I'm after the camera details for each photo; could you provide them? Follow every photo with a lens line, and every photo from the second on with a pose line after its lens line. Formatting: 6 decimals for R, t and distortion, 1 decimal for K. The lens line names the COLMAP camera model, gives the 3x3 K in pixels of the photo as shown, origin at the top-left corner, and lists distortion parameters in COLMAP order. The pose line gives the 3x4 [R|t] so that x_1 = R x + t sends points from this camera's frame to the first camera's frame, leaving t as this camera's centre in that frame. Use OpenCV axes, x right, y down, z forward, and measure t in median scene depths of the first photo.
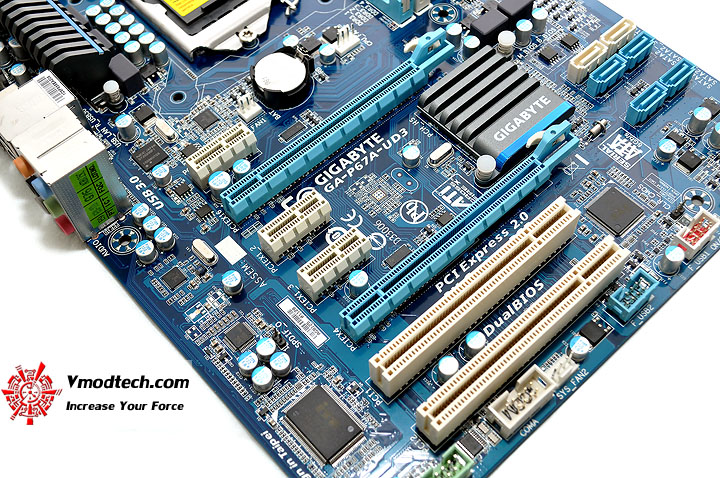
lens RADIAL K [[863.3, 0, 357.6], [0, 863.3, 237.4], [0, 0, 1]] dist [-0.041391, 0.000000]
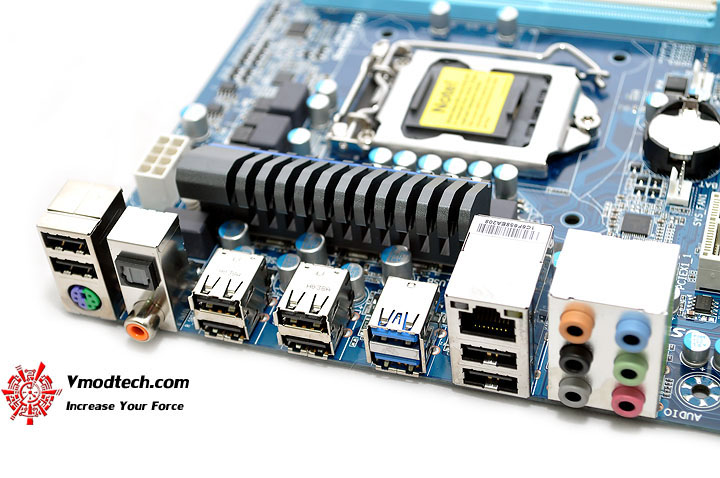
lens RADIAL K [[1266.7, 0, 361.1], [0, 1266.7, 237.8], [0, 0, 1]] dist [-0.000321, 0.000000]
pose [[0.865024, -0.365593, 0.343620, -0.764111], [0.453399, 0.862875, -0.223329, 0.001337], [-0.214853, 0.348982, 0.912168, 0.114480]]
